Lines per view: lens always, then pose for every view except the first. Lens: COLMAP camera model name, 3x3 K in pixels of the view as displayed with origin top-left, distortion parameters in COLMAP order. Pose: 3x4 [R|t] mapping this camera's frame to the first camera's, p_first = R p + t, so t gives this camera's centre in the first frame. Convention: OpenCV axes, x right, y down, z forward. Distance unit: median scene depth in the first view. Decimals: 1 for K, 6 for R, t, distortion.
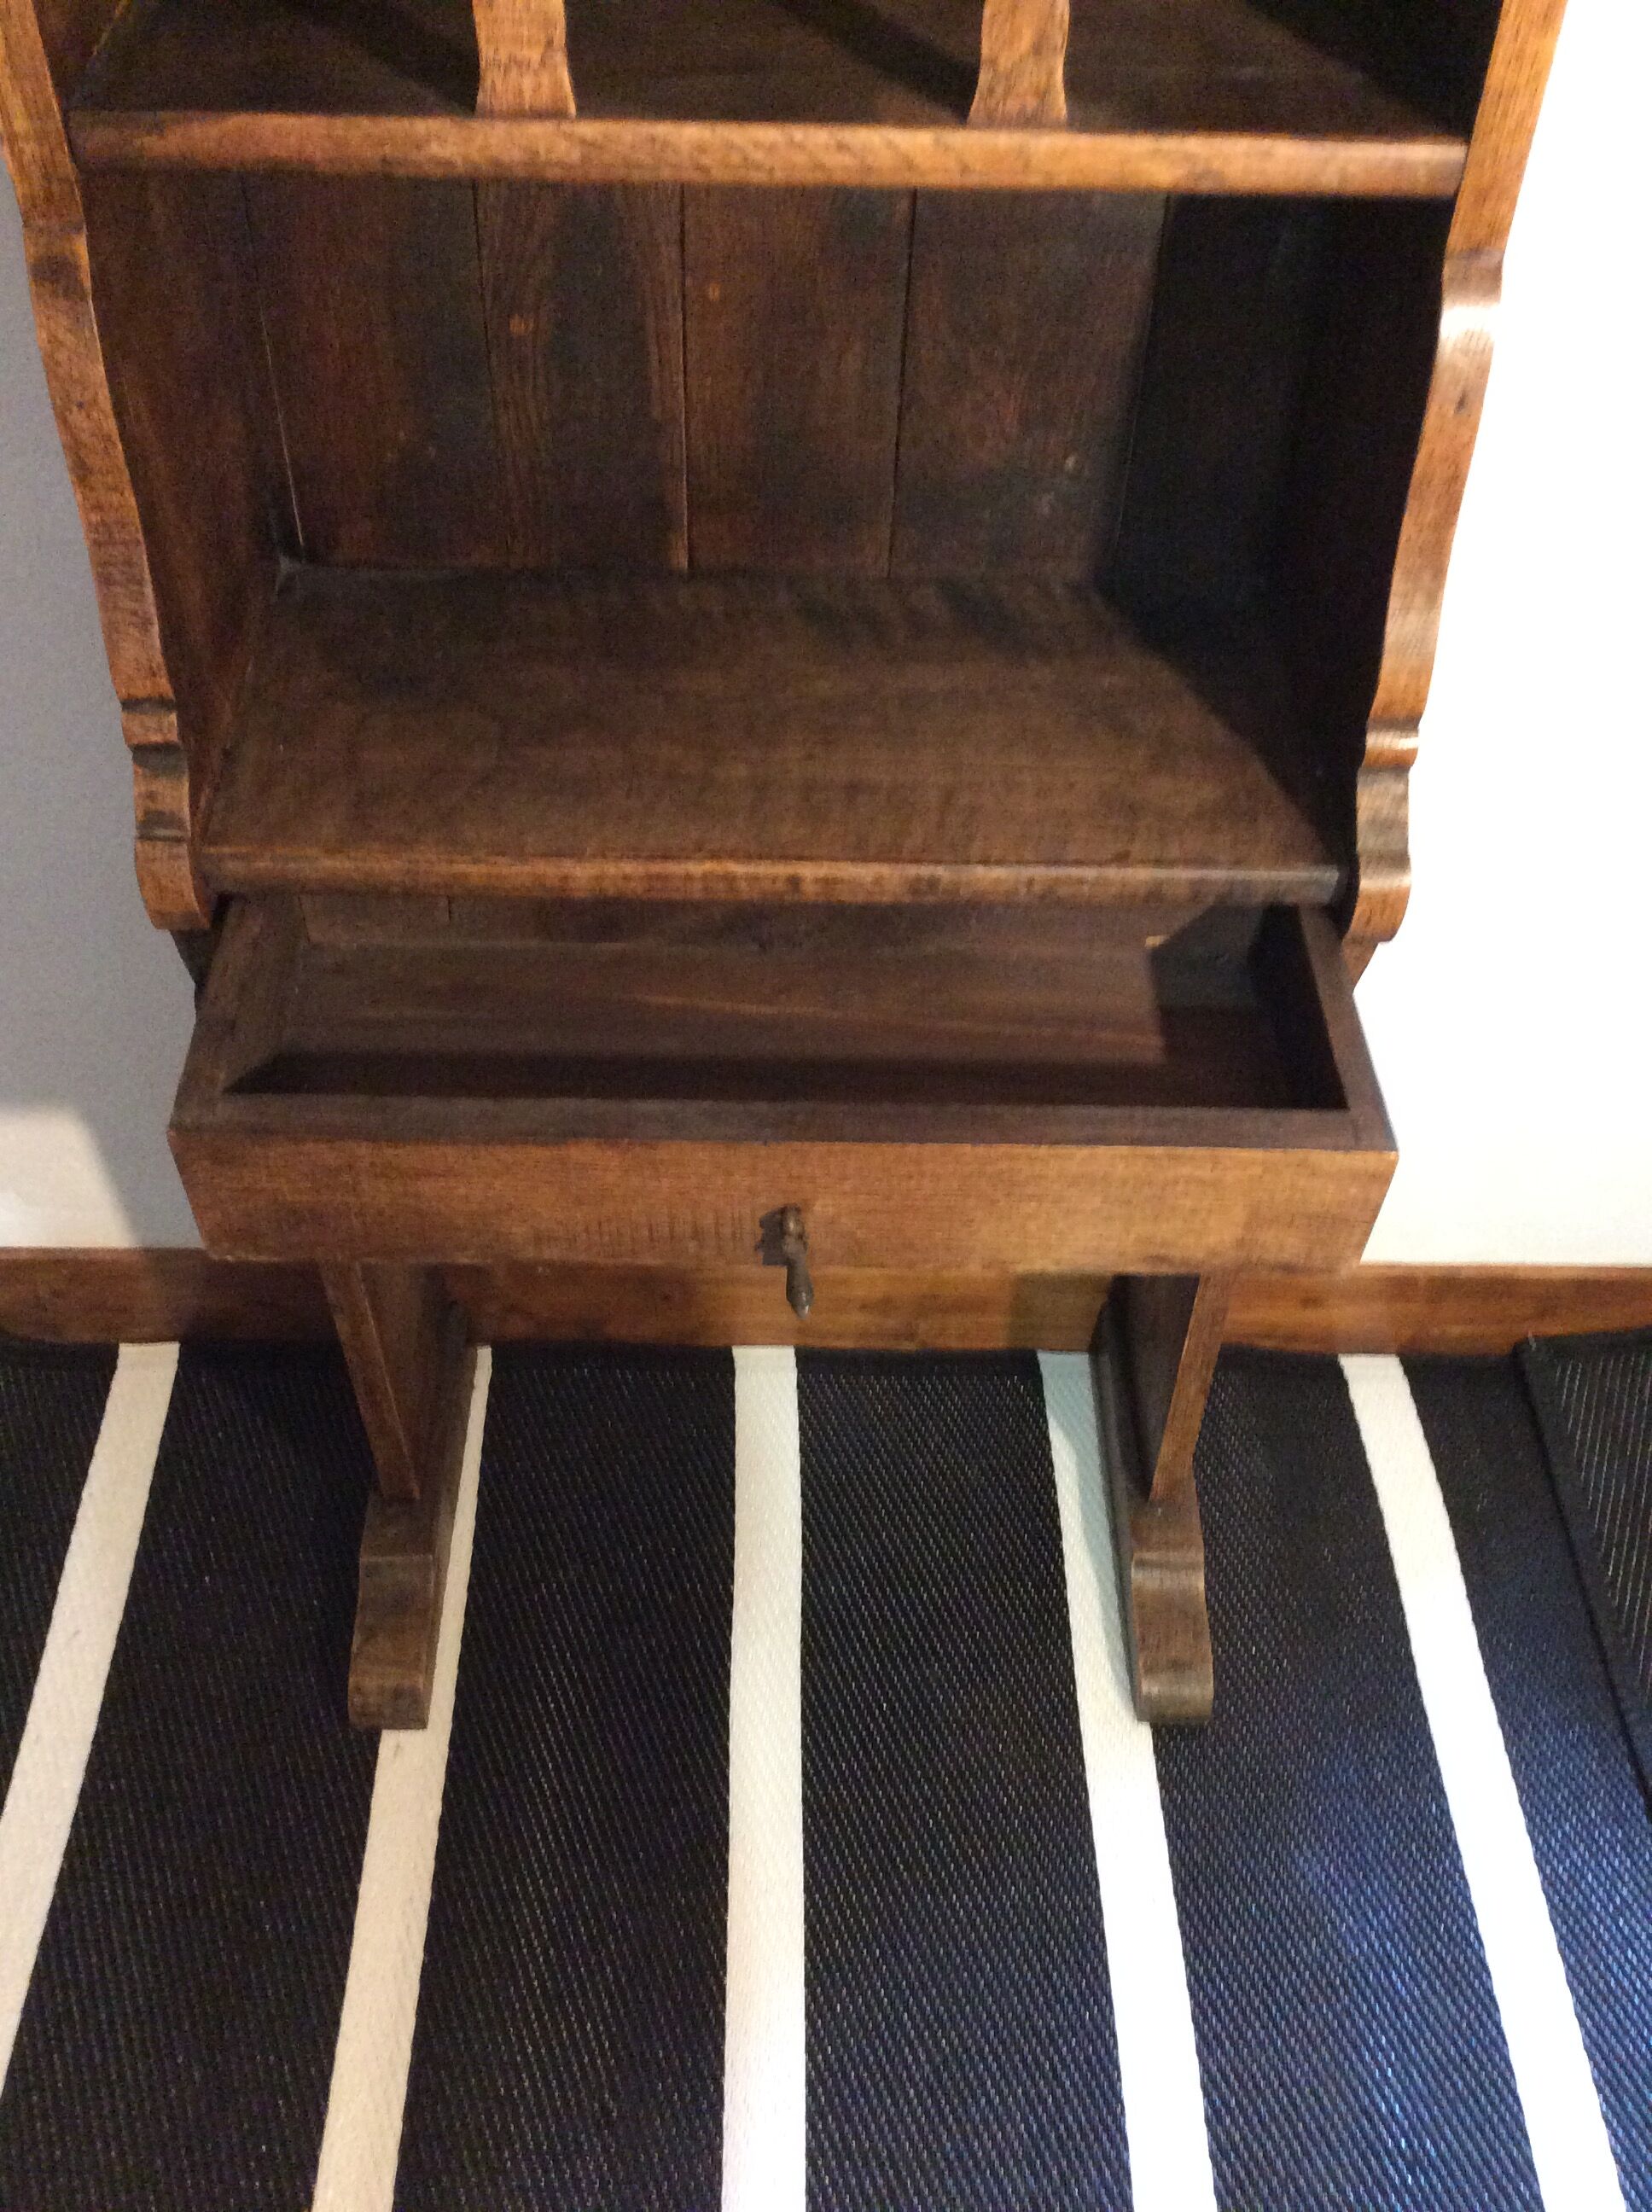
lens RADIAL K [[2009.1, 0, 811.7], [0, 2009.1, 1104.6], [0, 0, 1]] dist [0.140627, -0.262130]
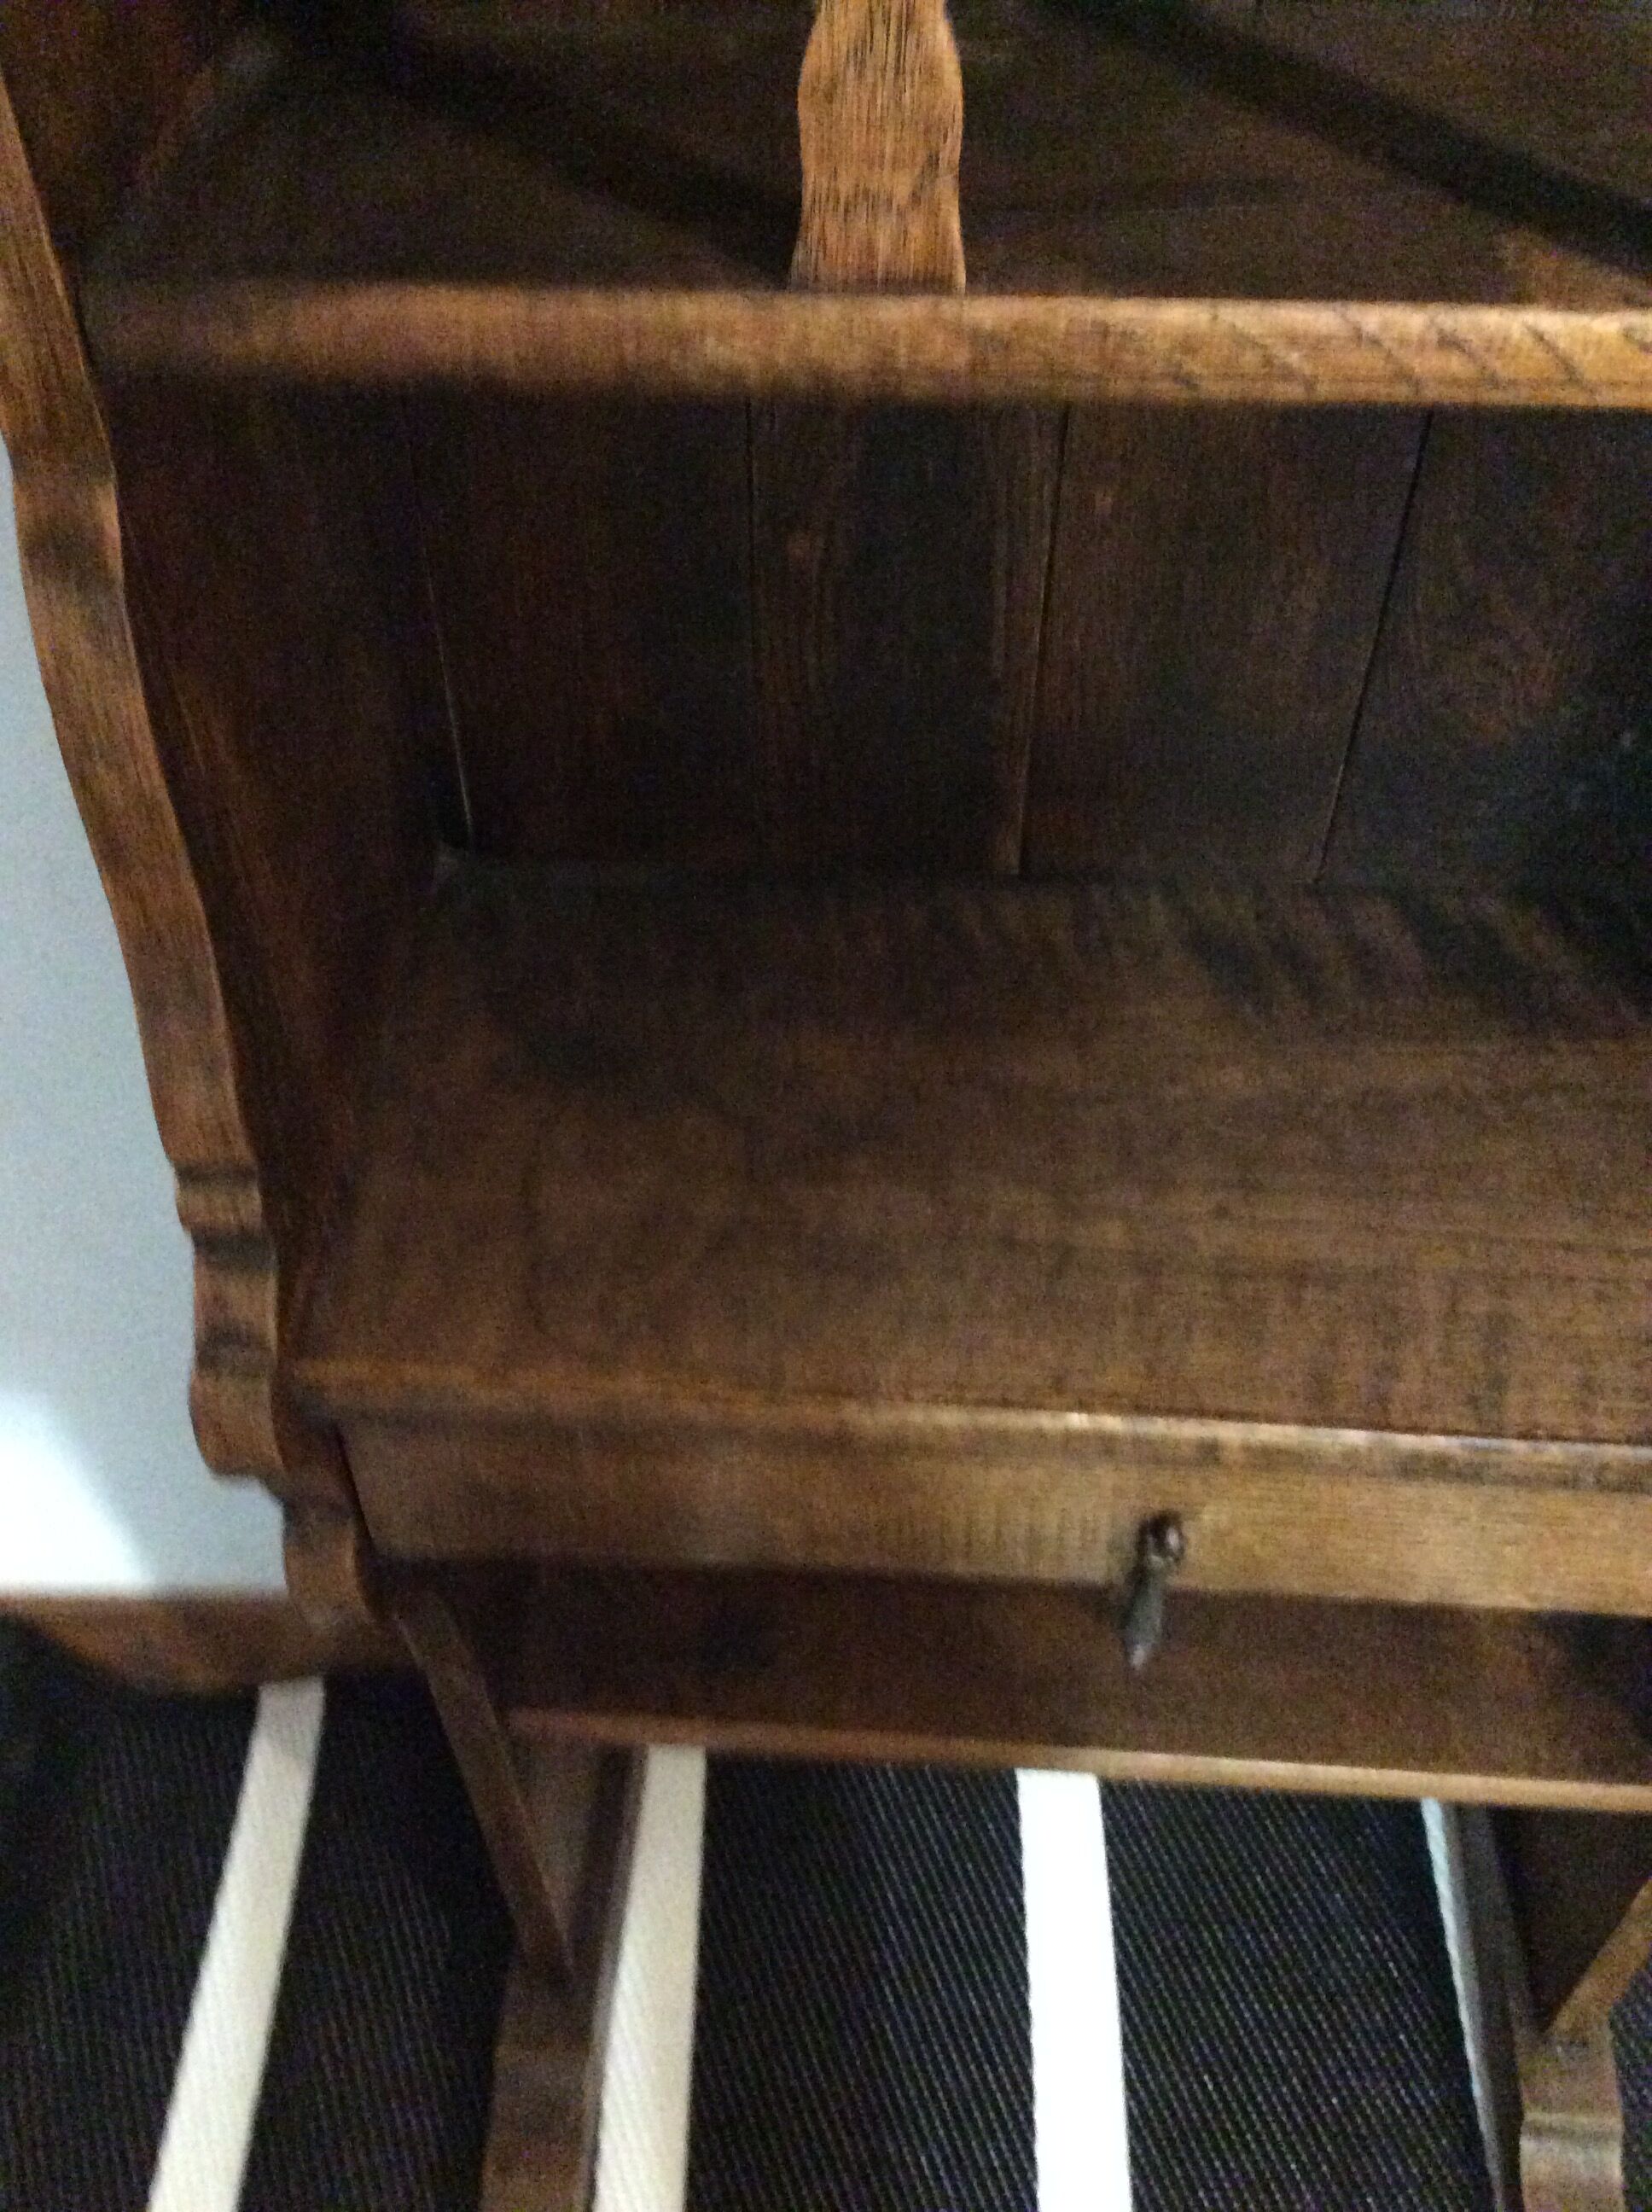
lens RADIAL K [[2023.7, 0, 784.1], [0, 2023.7, 1109.8], [0, 0, 1]] dist [0.126373, -0.278812]
pose [[0.995090, 0.036875, -0.091851, -0.086106], [-0.036649, 0.999320, 0.004144, -0.213332], [0.091941, -0.000757, 0.995764, 0.360042]]
